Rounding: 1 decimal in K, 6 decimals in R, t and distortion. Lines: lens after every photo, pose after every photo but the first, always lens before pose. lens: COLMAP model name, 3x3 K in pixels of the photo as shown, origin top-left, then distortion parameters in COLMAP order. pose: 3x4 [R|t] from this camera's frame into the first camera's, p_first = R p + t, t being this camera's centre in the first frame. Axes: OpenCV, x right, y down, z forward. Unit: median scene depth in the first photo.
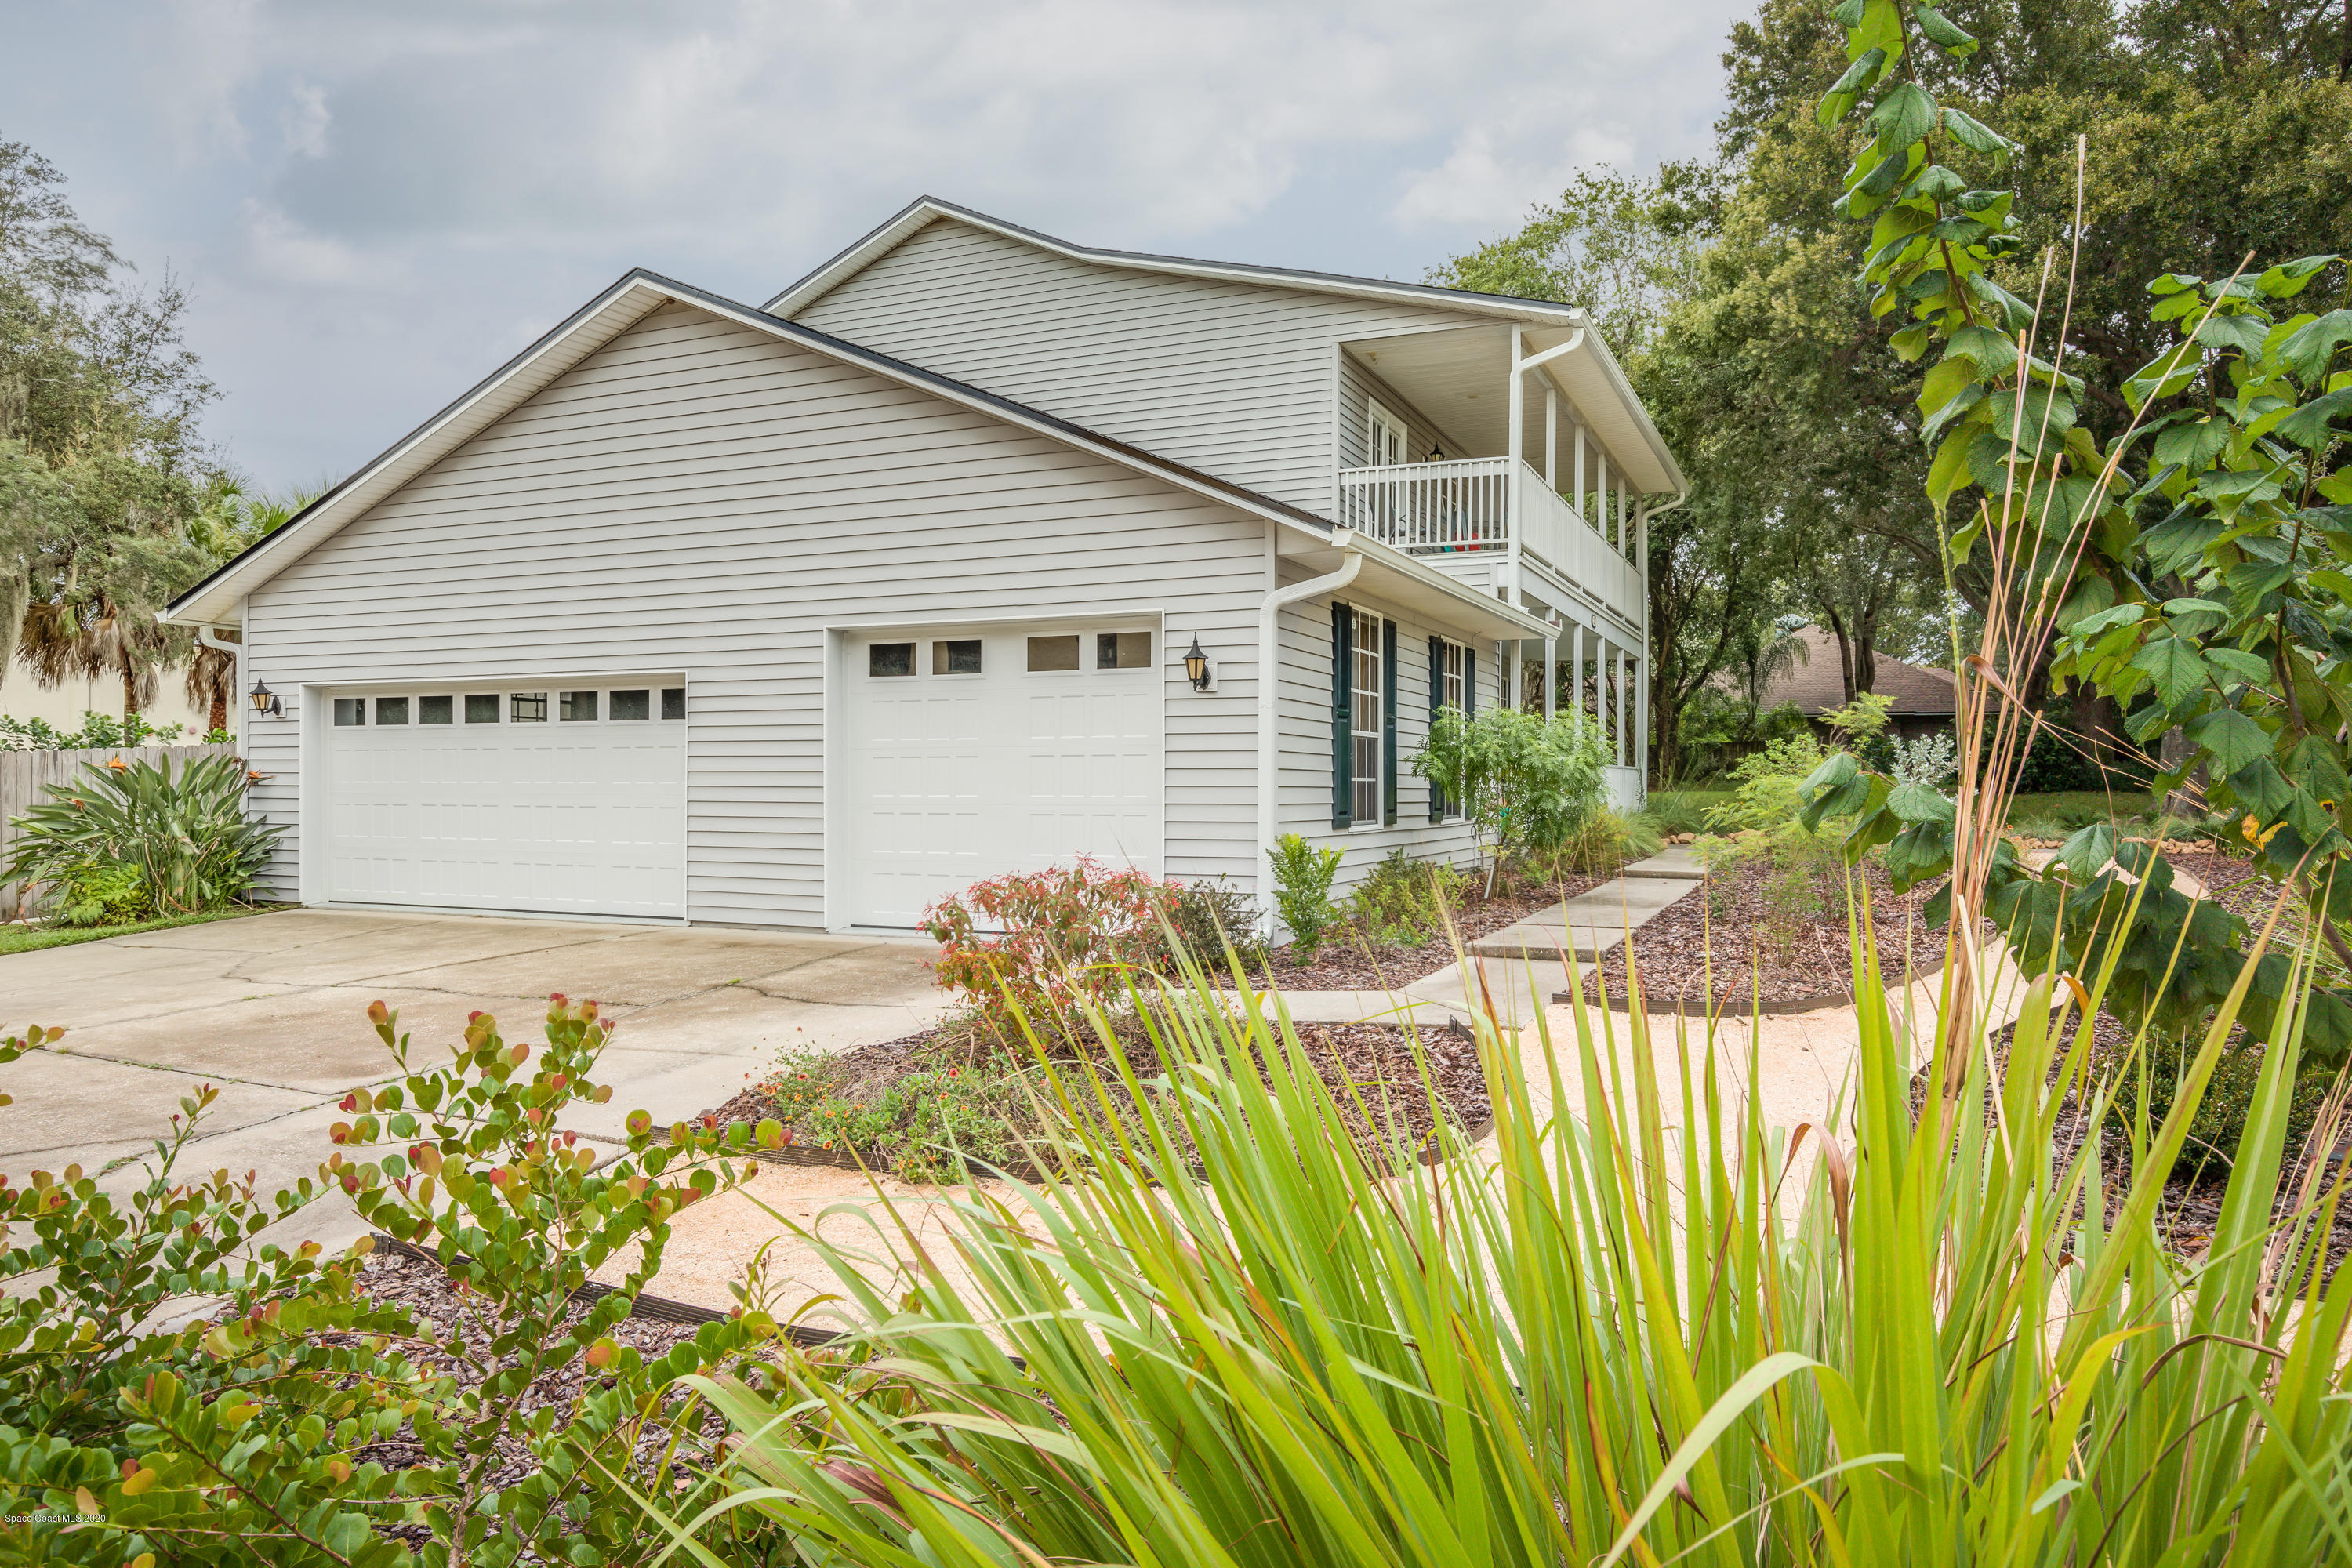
lens RADIAL K [[1550.0, 0, 1178.2], [0, 1550.0, 770.3], [0, 0, 1]] dist [-0.006390, -0.000359]
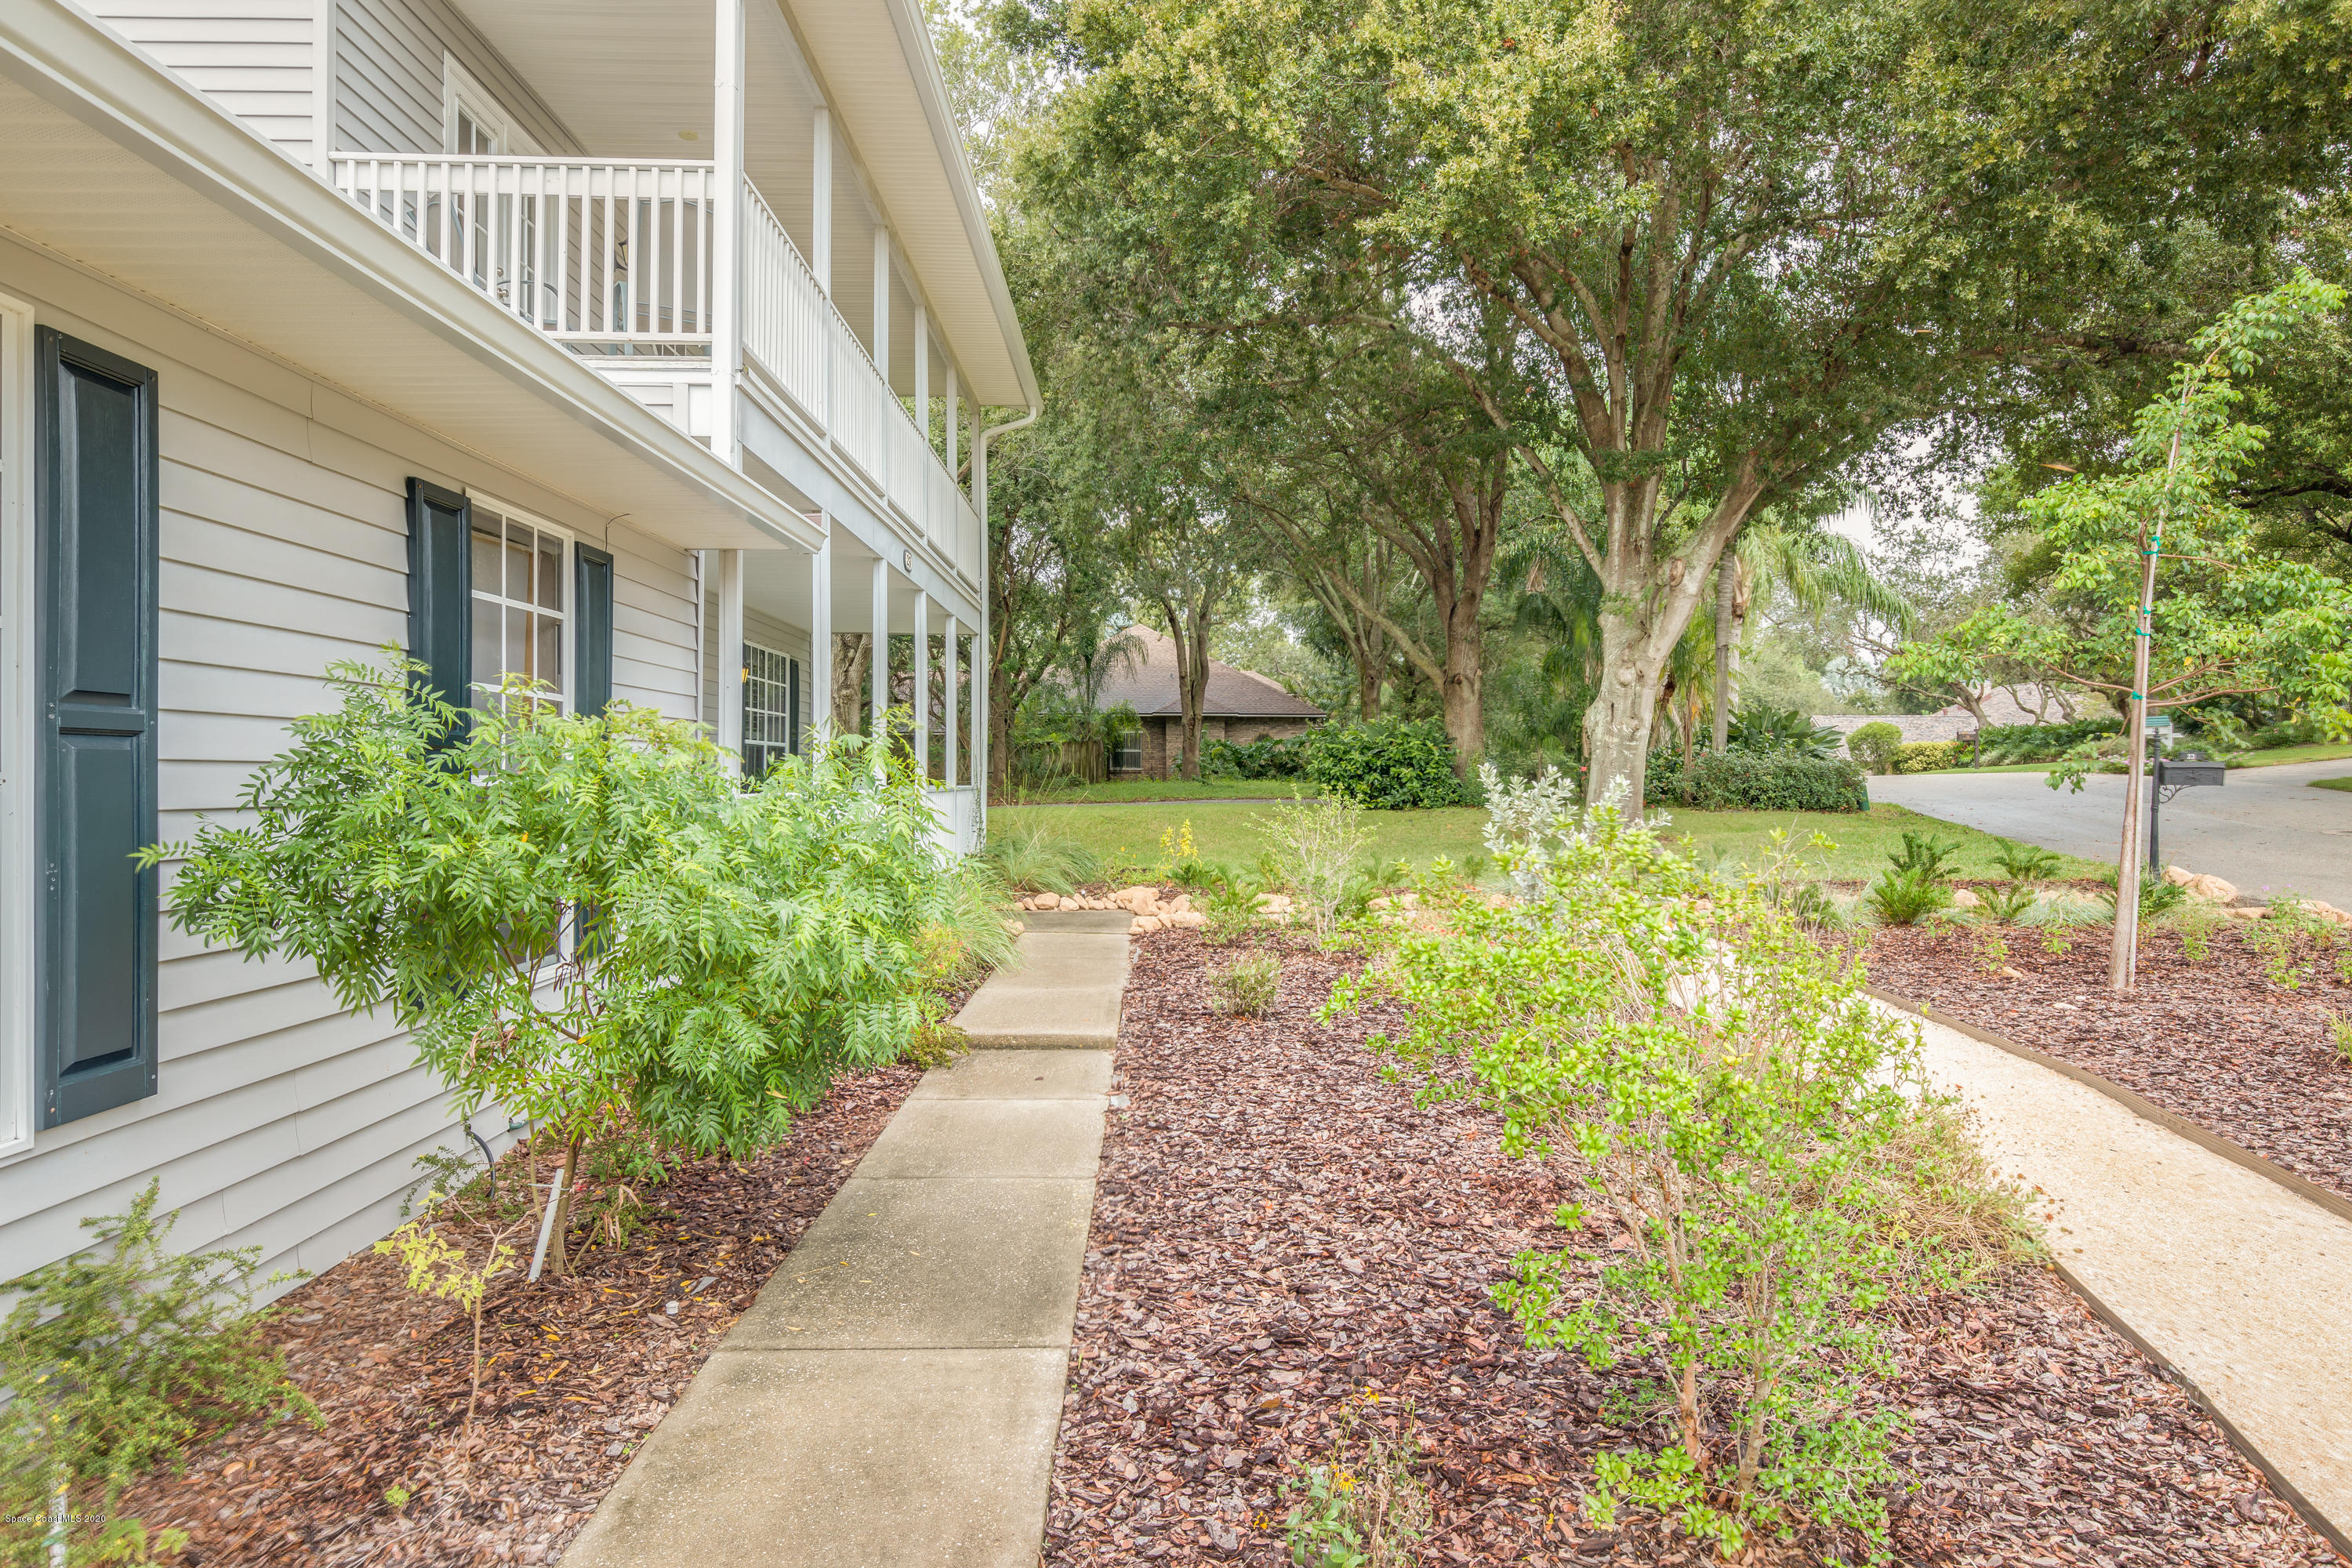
lens RADIAL K [[1491.9, 0, 1176.7], [0, 1491.9, 774.7], [0, 0, 1]] dist [-0.001951, 0.000376]
pose [[0.910714, -0.001752, 0.413035, 0.085237], [-0.001001, 0.999979, 0.006450, -0.010500], [-0.413037, -0.006288, 0.910692, 0.292615]]
